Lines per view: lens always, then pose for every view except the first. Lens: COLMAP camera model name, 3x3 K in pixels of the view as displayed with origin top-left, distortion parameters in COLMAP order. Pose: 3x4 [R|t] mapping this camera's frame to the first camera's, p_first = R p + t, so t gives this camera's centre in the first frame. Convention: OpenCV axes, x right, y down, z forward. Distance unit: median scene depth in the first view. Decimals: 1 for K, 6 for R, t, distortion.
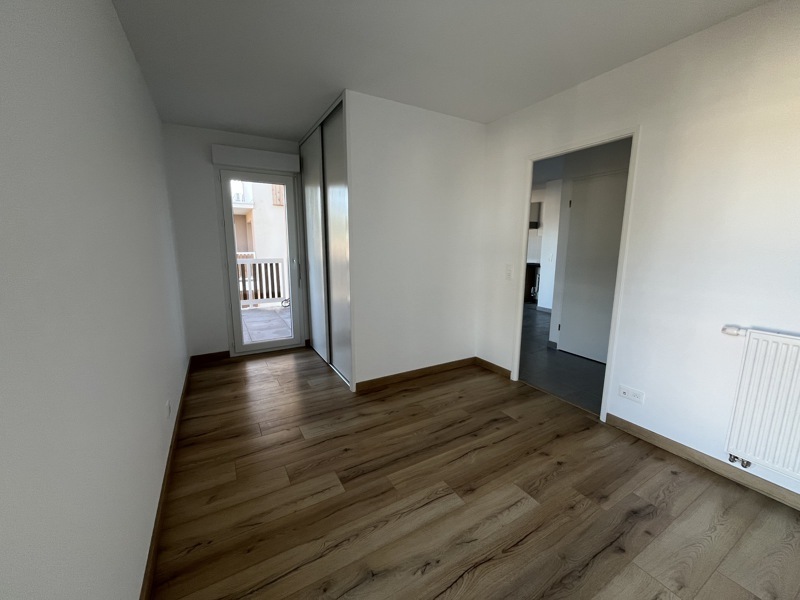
lens RADIAL K [[321.2, 0, 399.7], [0, 321.2, 299.9], [0, 0, 1]] dist [-0.002370, -0.000218]
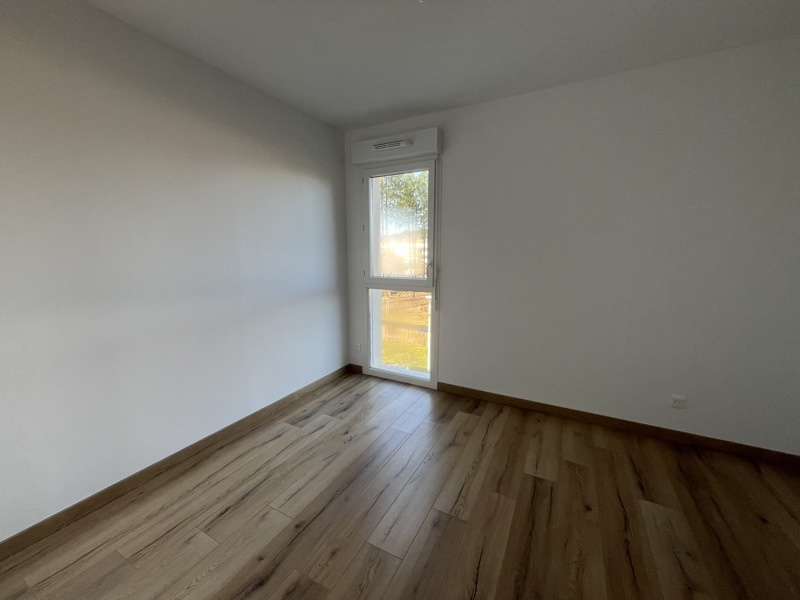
lens RADIAL K [[321.2, 0, 399.6], [0, 321.2, 301.6], [0, 0, 1]] dist [-0.002370, -0.000218]
pose [[-0.847484, 0.082171, -0.524423, 0.744721], [-0.095153, 0.948427, 0.302378, -0.270926], [0.522224, 0.306161, -0.795957, 1.497261]]
